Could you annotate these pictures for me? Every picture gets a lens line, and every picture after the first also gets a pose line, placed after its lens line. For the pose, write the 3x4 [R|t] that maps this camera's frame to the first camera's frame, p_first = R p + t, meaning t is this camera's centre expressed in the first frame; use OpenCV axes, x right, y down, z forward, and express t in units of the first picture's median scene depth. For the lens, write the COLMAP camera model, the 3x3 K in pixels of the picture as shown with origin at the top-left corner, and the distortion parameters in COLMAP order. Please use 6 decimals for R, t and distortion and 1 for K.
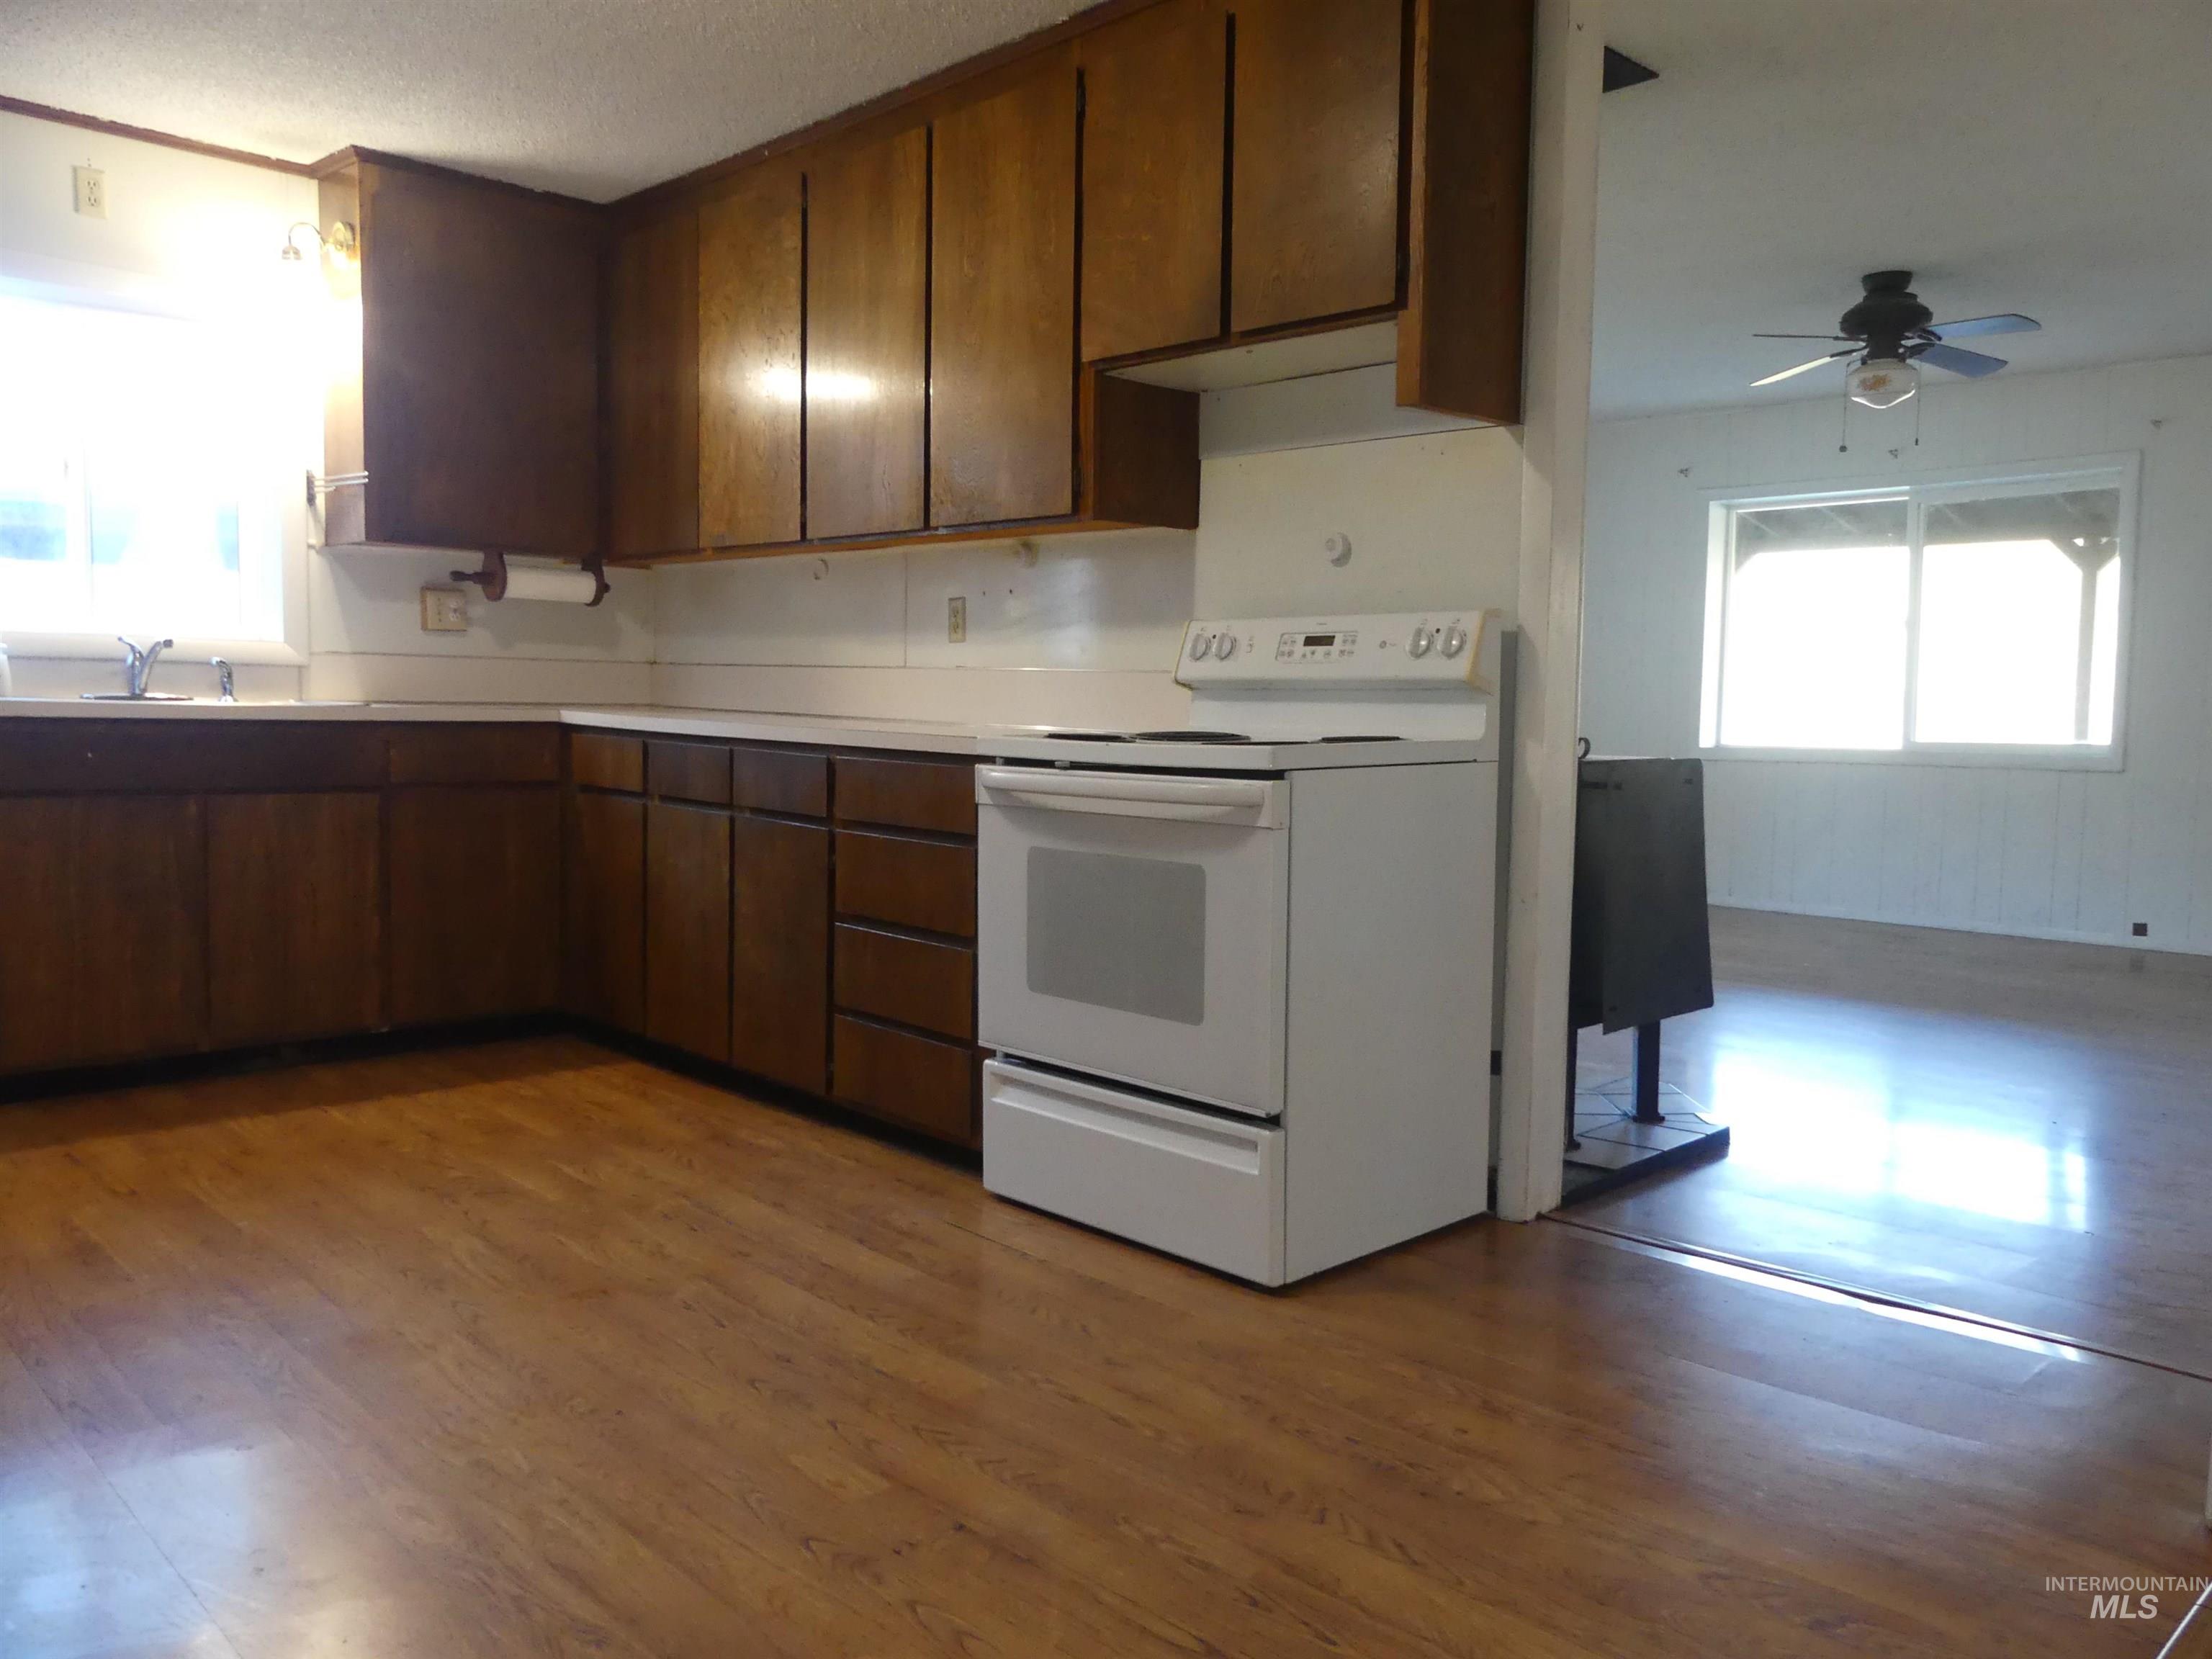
lens RADIAL K [[1671.2, 0, 1126.2], [0, 1671.2, 844.0], [0, 0, 1]] dist [-0.026658, 0.013590]
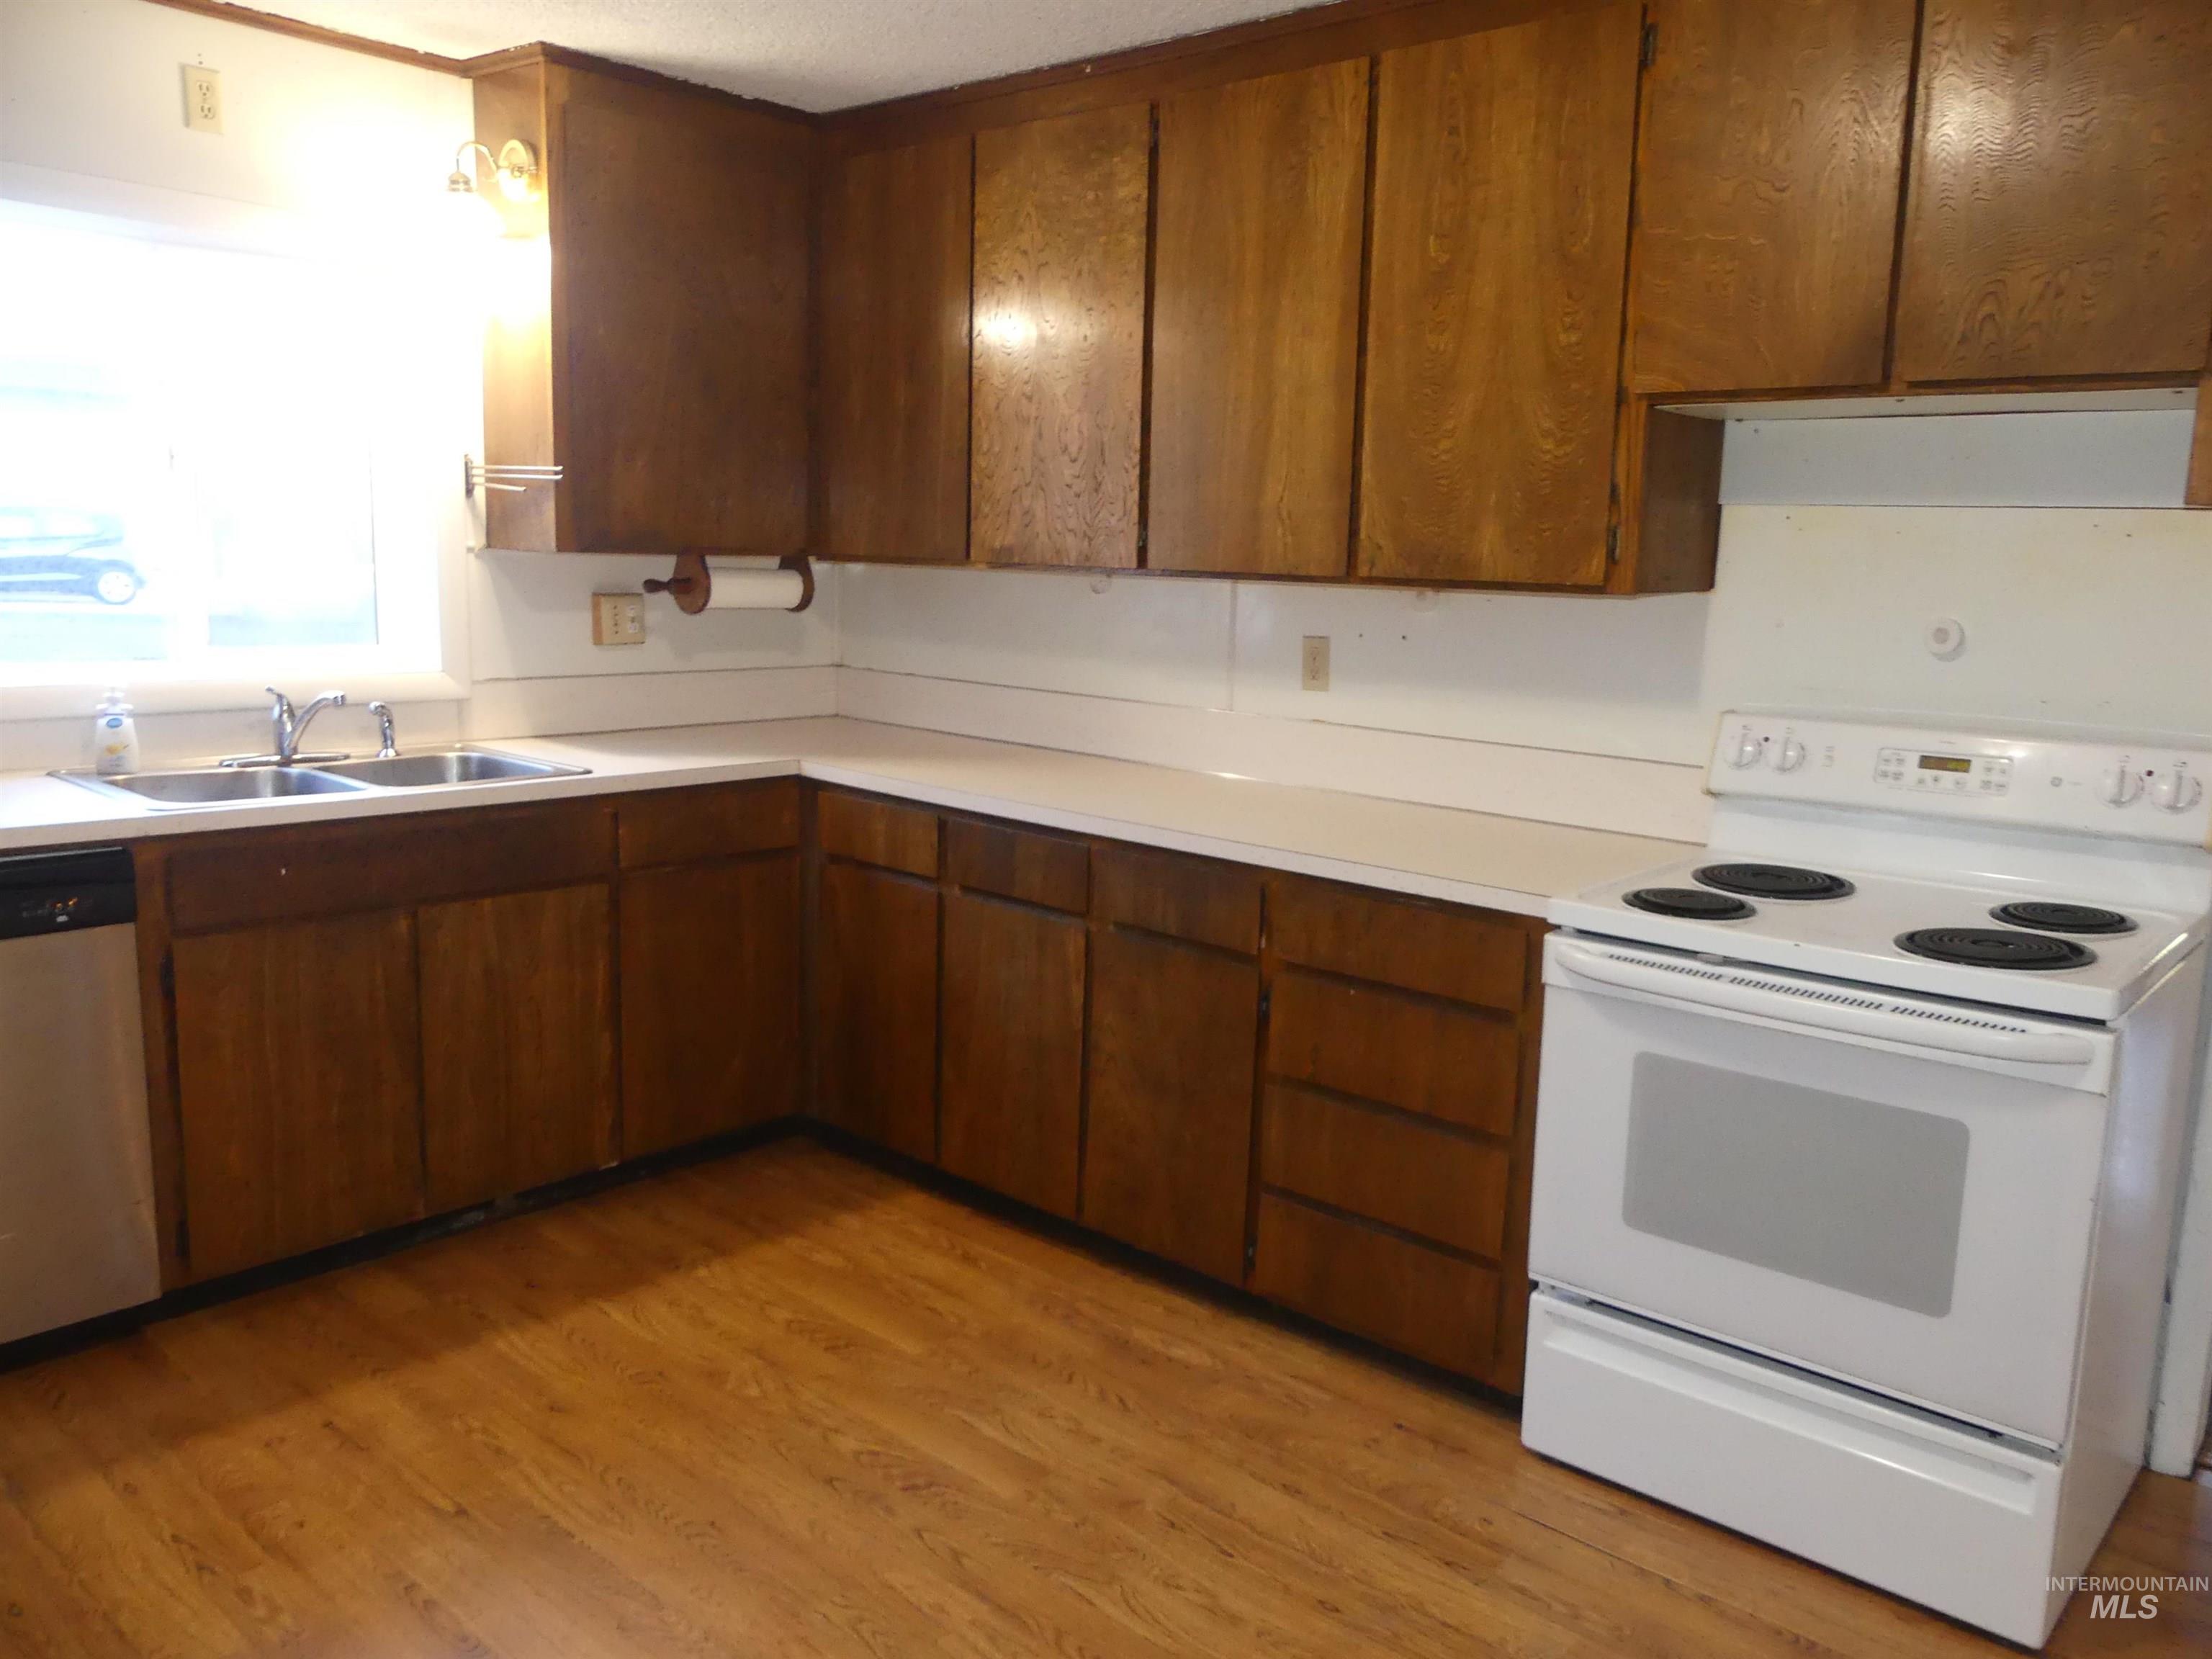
lens RADIAL K [[1671.2, 0, 1104.6], [0, 1671.2, 822.9], [0, 0, 1]] dist [-0.026658, 0.013590]
pose [[0.997393, -0.005069, 0.071986, -0.275386], [-0.000712, 0.996790, 0.080054, -0.126638], [-0.072161, -0.079896, 0.994188, 0.192344]]
